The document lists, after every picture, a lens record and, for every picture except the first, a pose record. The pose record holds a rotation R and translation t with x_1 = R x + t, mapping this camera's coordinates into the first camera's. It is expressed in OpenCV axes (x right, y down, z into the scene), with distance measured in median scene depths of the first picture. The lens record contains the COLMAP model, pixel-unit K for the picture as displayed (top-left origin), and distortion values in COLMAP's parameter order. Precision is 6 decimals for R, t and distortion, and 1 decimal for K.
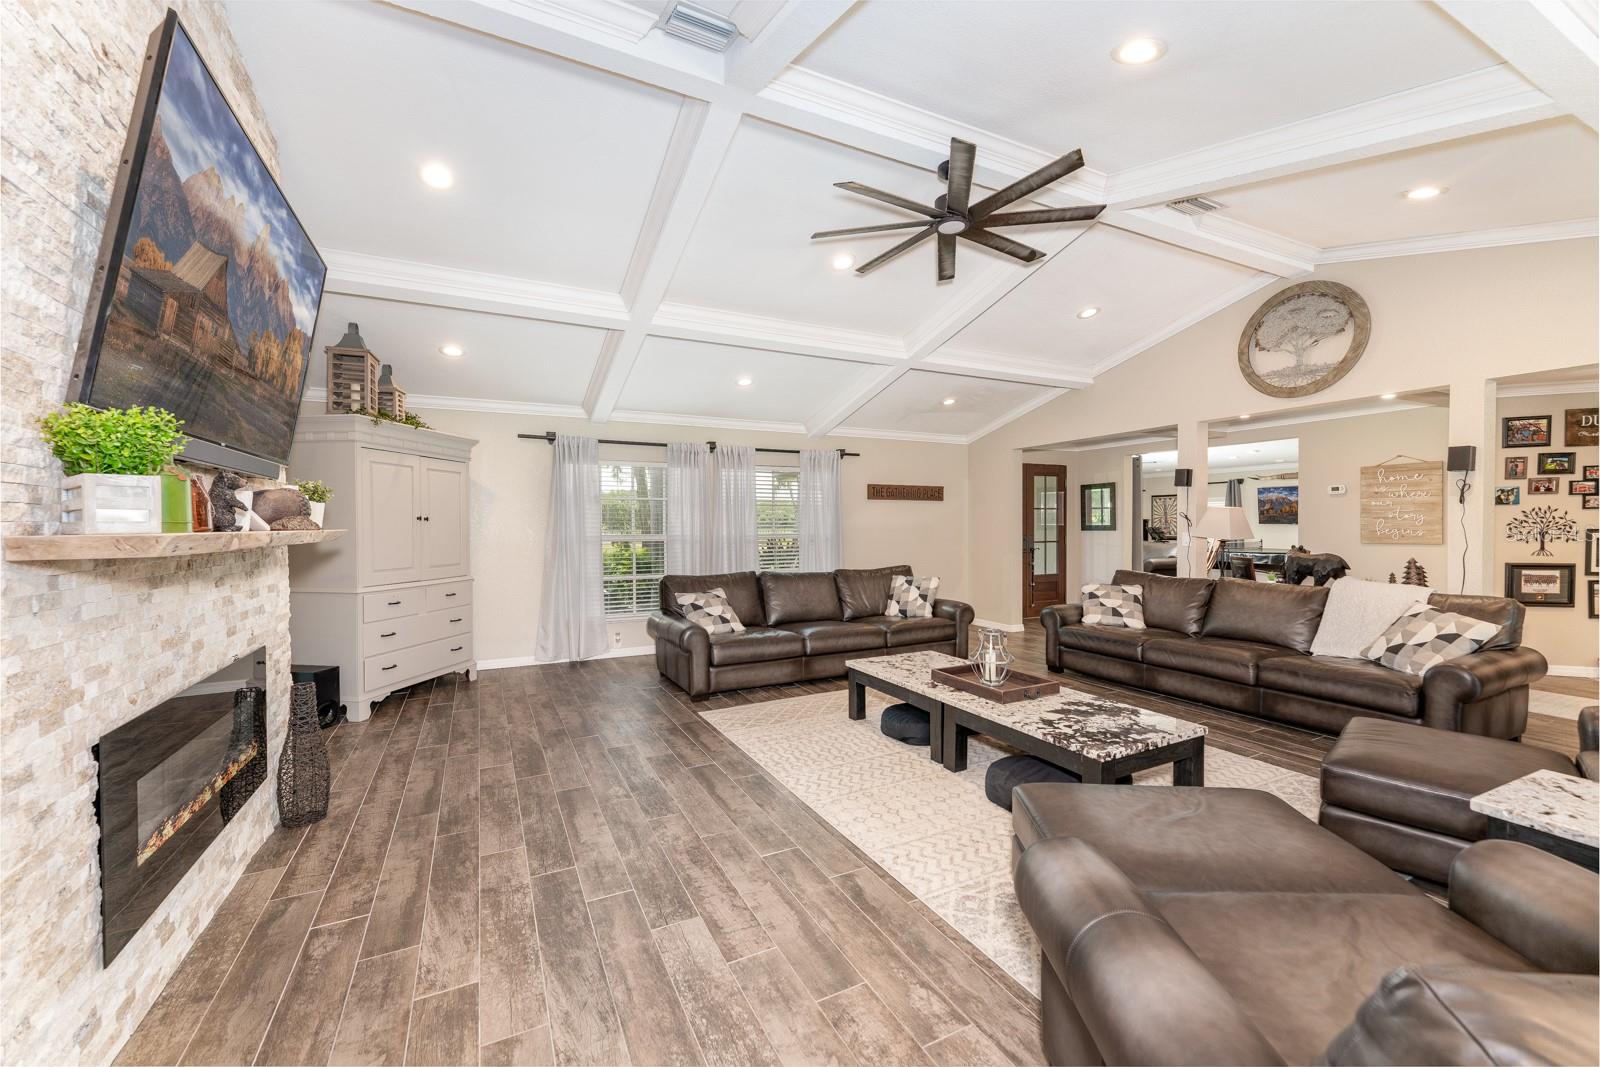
lens RADIAL K [[642.7, 0, 798.7], [0, 642.7, 528.3], [0, 0, 1]] dist [0.000328, 0.000017]
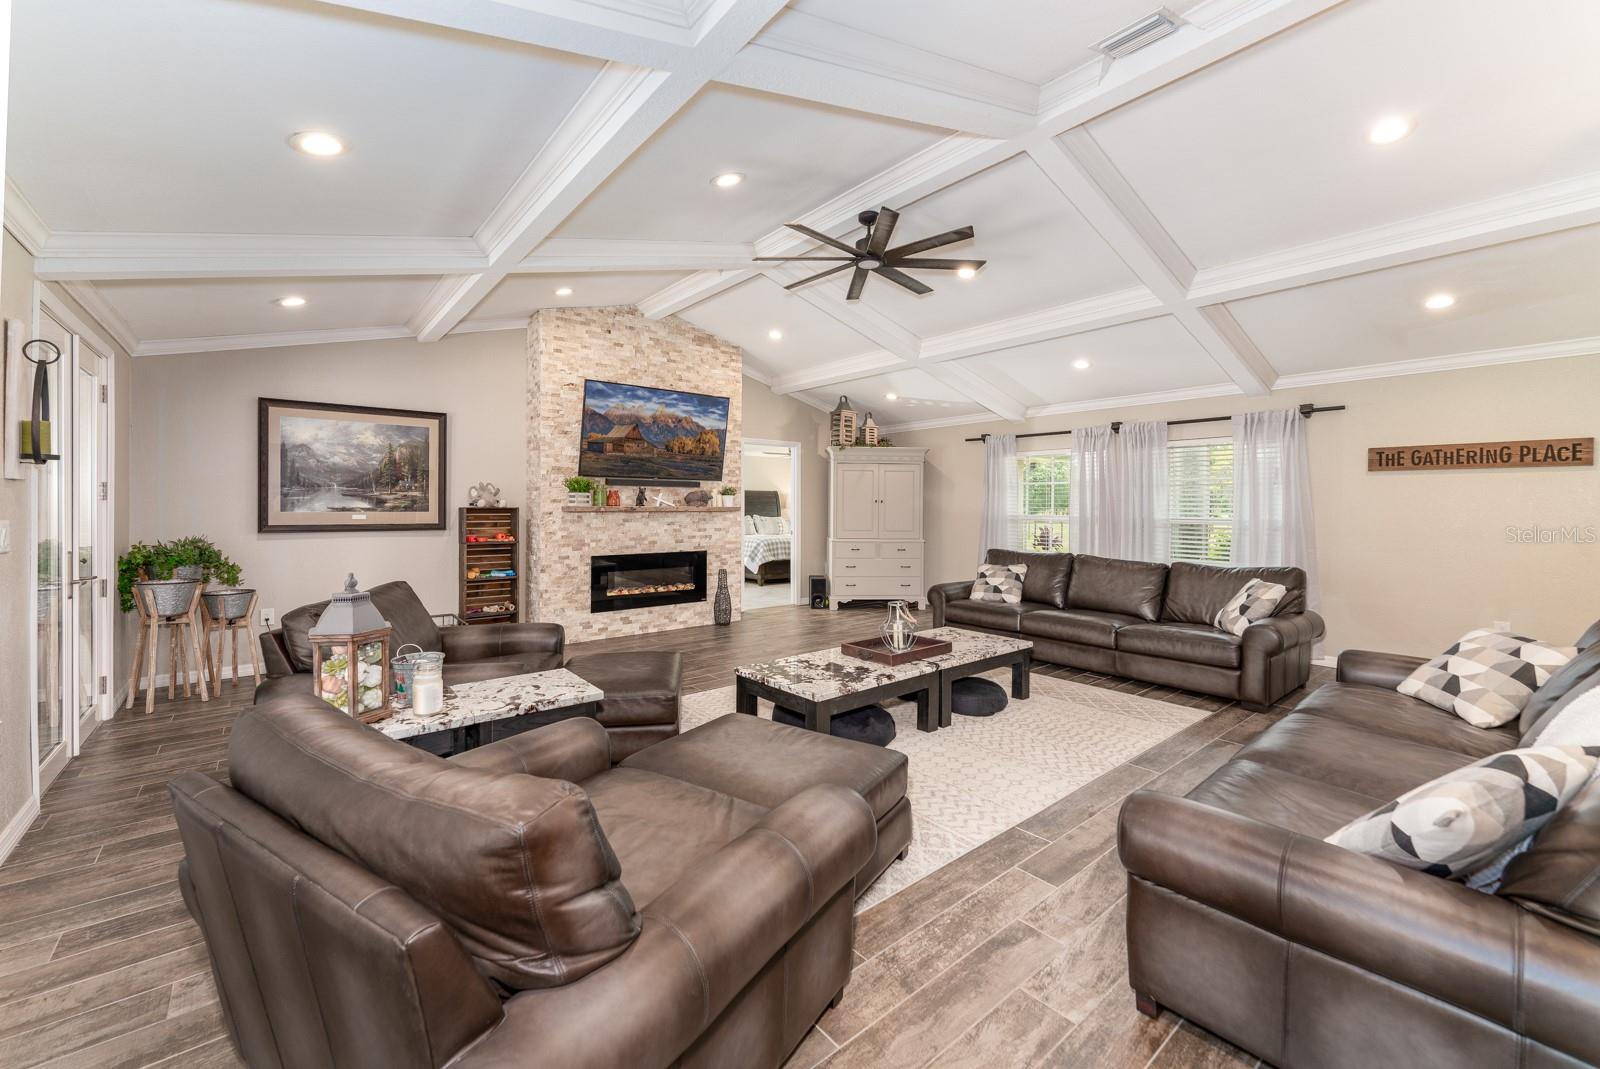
lens RADIAL K [[646.2, 0, 794.5], [0, 646.2, 514.0], [0, 0, 1]] dist [0.001925, 0.000027]
pose [[0.215015, 0.017006, -0.976463, 1.574324], [-0.012517, 0.999814, 0.014657, -0.008476], [0.976531, 0.009071, 0.215188, 0.679081]]
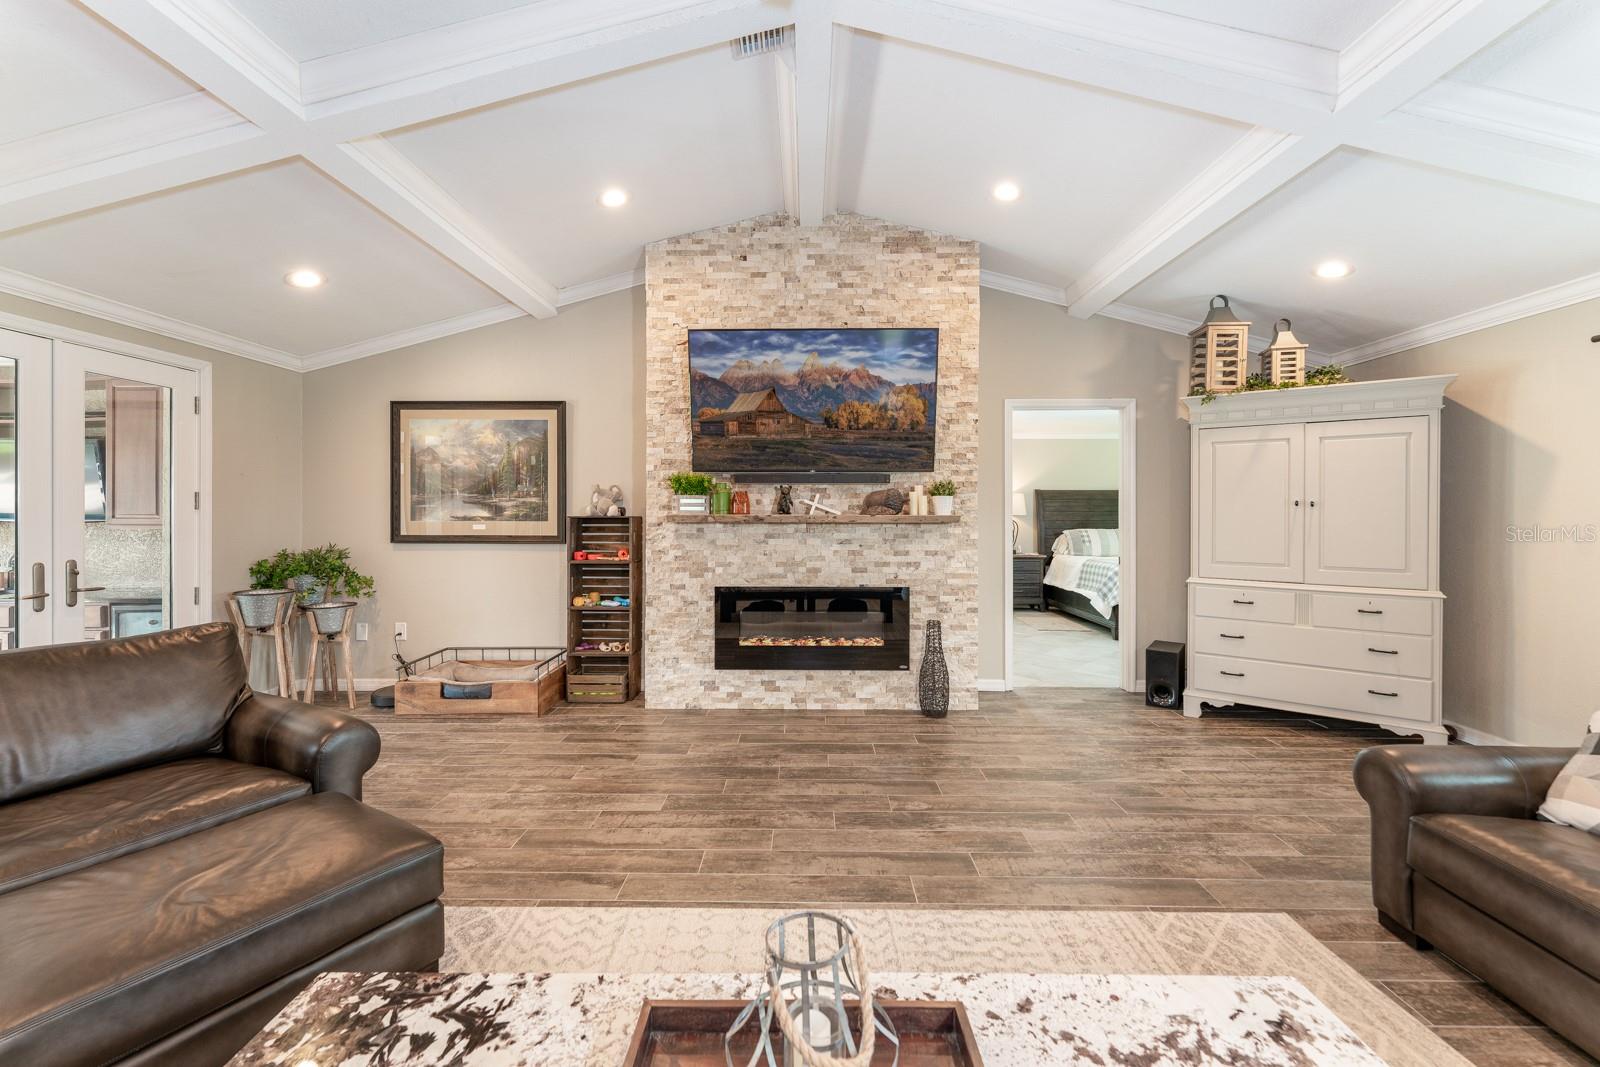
lens RADIAL K [[646.2, 0, 794.5], [0, 646.2, 513.0], [0, 0, 1]] dist [0.001925, 0.000027]
pose [[-0.465457, 0.008228, -0.885032, 0.618769], [-0.005563, 0.999910, 0.012222, -0.016666], [0.885053, 0.010612, -0.465369, 1.295718]]
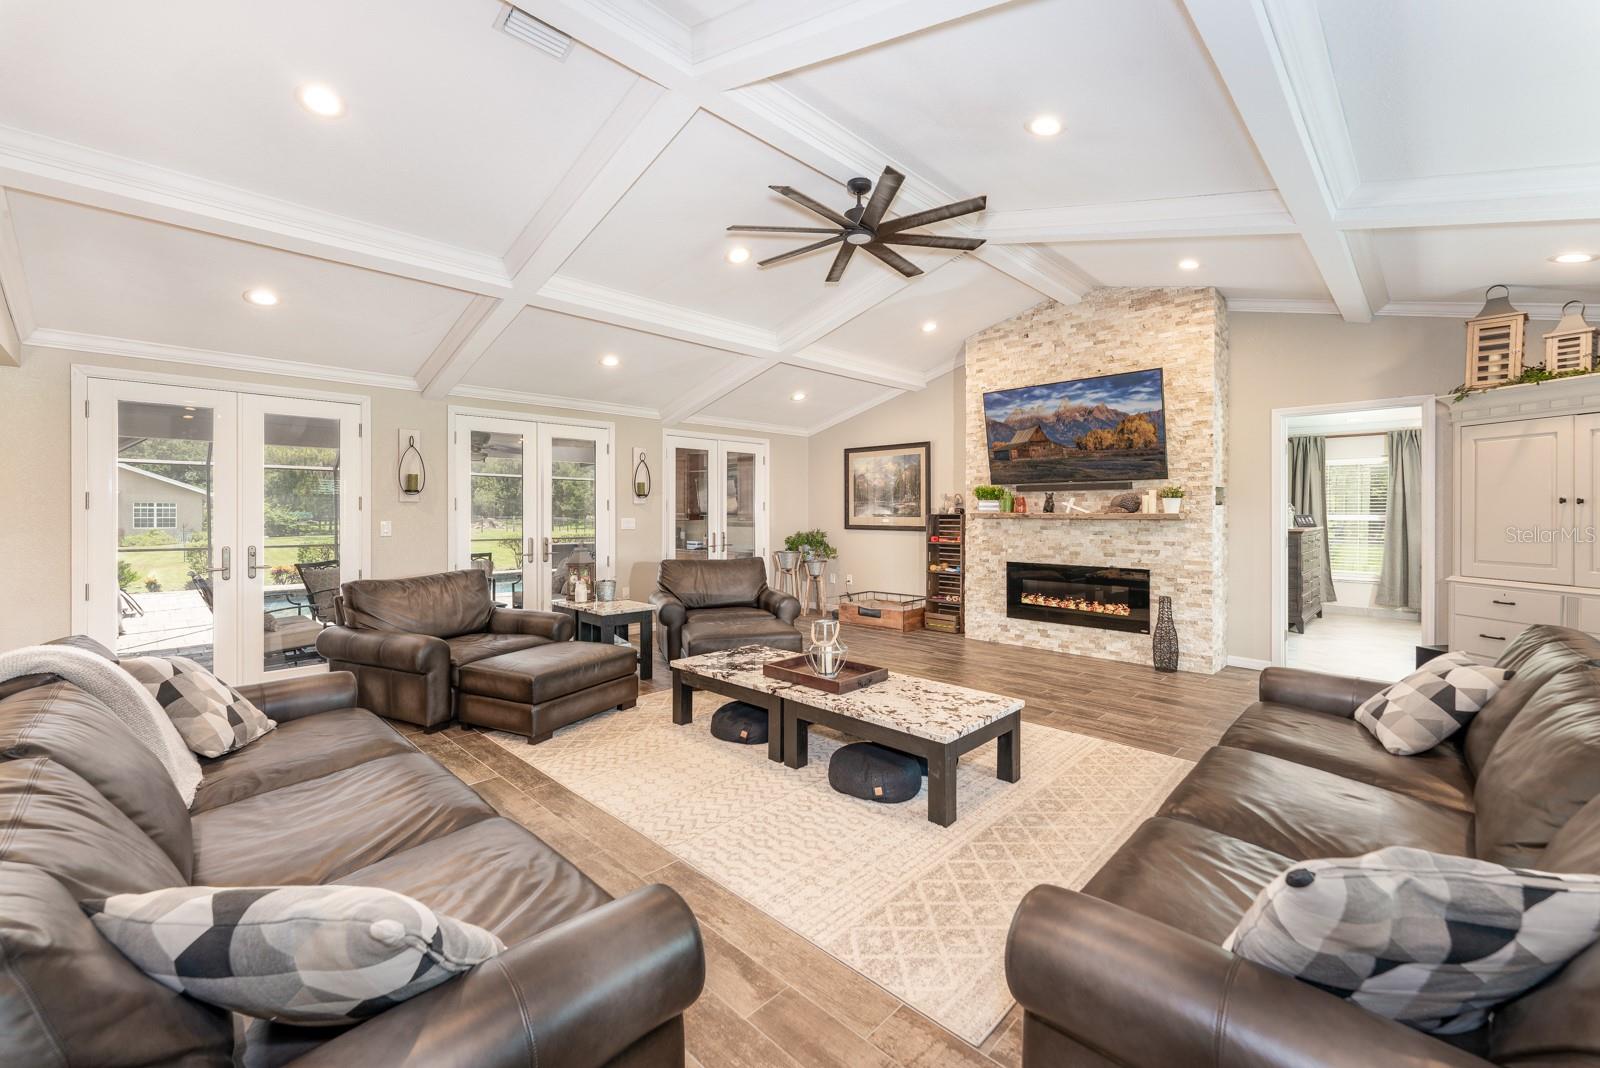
lens RADIAL K [[646.2, 0, 794.5], [0, 646.2, 513.5], [0, 0, 1]] dist [0.001925, 0.000027]
pose [[-0.948511, 0.005002, -0.316705, 0.763925], [0.001501, 0.999935, 0.011295, -0.017432], [0.316741, 0.010238, -0.948457, 2.243675]]
